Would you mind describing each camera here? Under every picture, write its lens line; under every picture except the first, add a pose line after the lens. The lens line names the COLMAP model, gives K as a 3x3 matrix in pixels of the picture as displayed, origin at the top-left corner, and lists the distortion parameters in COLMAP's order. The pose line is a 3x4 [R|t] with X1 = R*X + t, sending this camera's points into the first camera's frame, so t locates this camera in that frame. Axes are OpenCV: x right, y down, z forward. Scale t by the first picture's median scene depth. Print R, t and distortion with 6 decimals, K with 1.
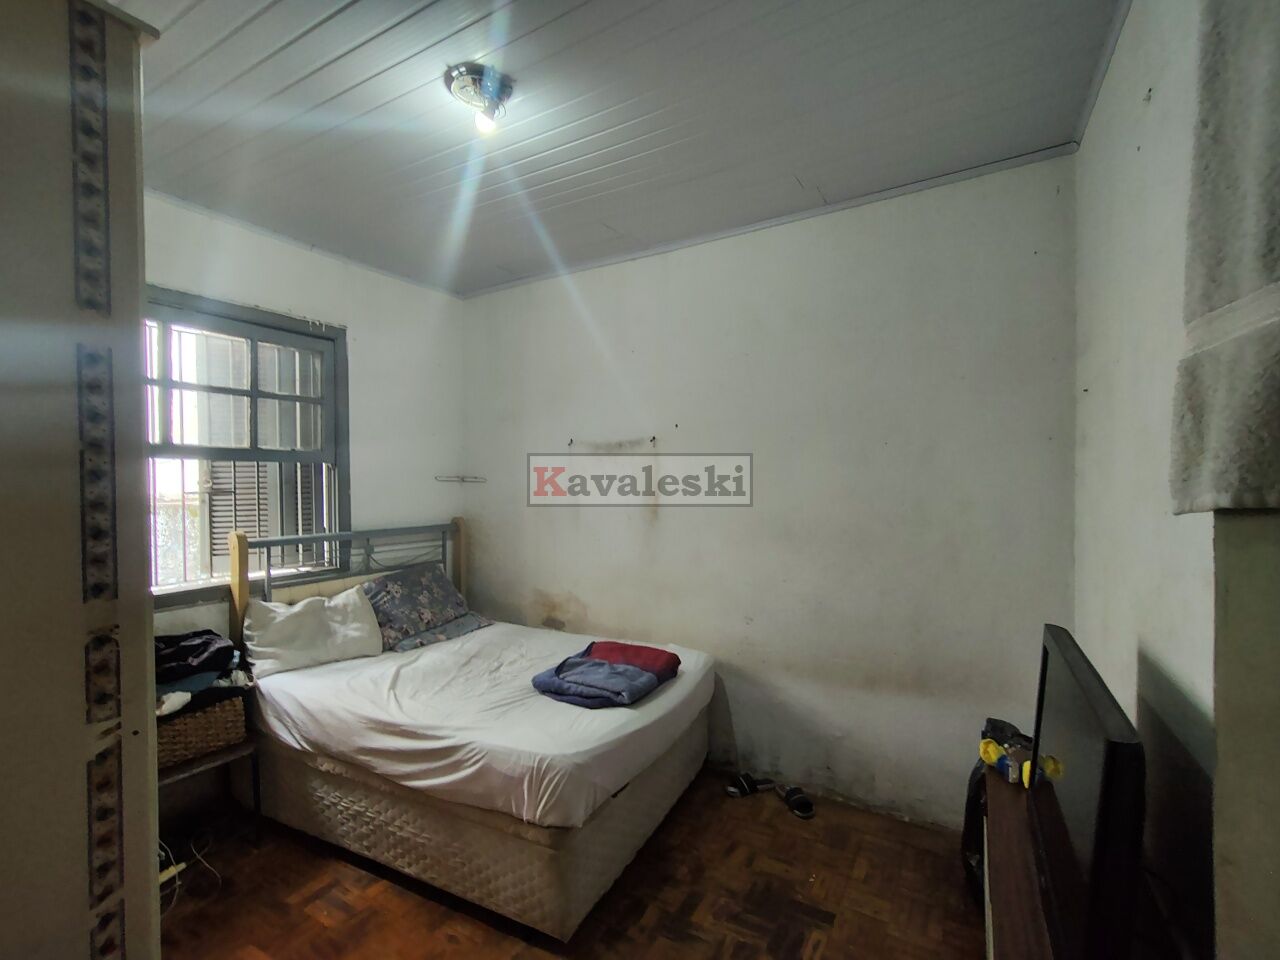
lens RADIAL K [[582.0, 0, 641.5], [0, 582.0, 483.4], [0, 0, 1]] dist [-0.010624, 0.005464]
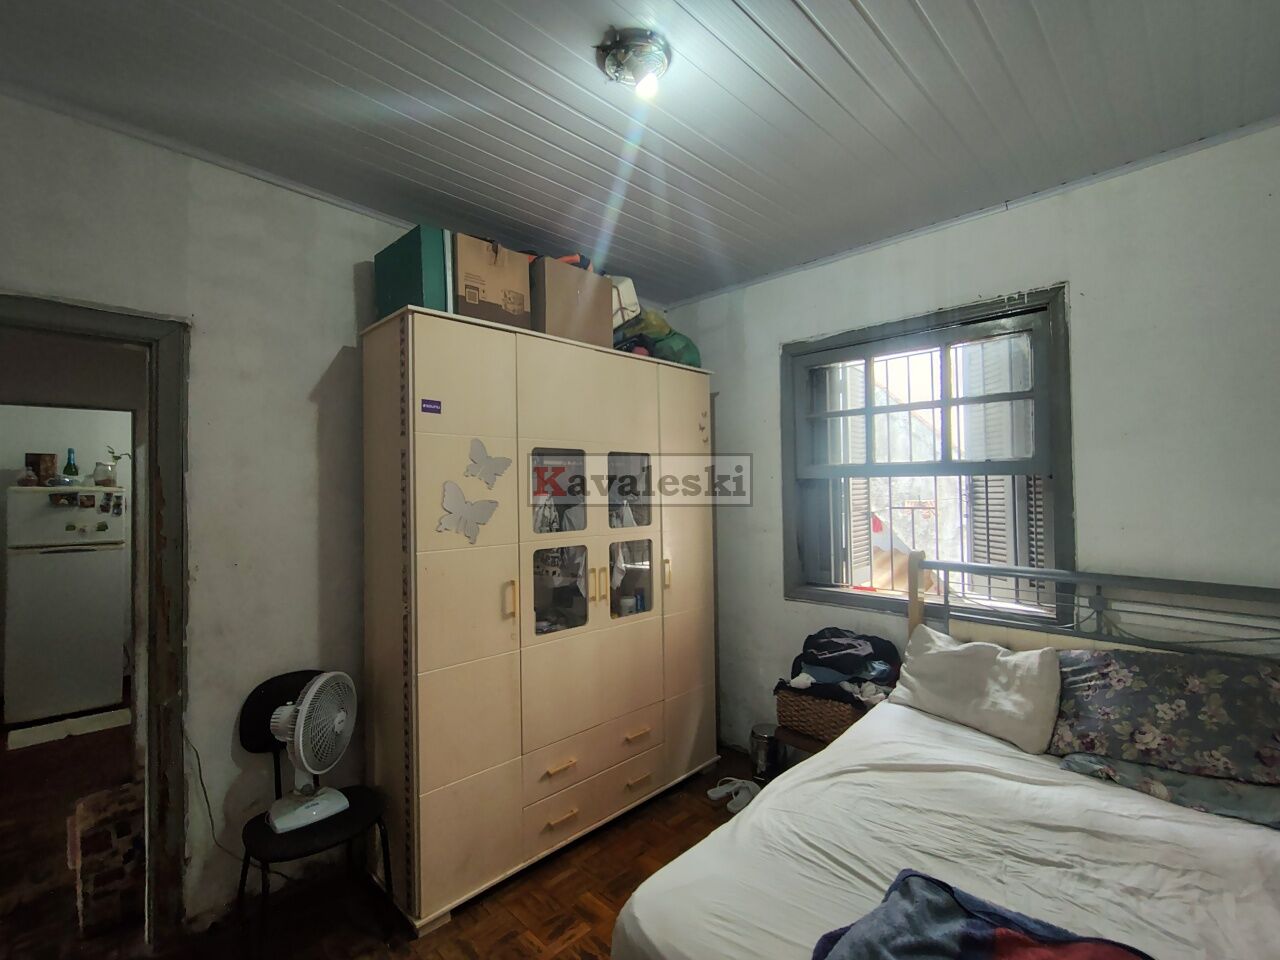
lens RADIAL K [[582.0, 0, 641.5], [0, 582.0, 483.4], [0, 0, 1]] dist [-0.010624, 0.005464]
pose [[-0.262813, -0.001802, -0.964845, 0.329963], [0.002759, 0.999993, -0.002619, -0.023705], [0.964843, -0.003350, -0.262806, 0.727100]]
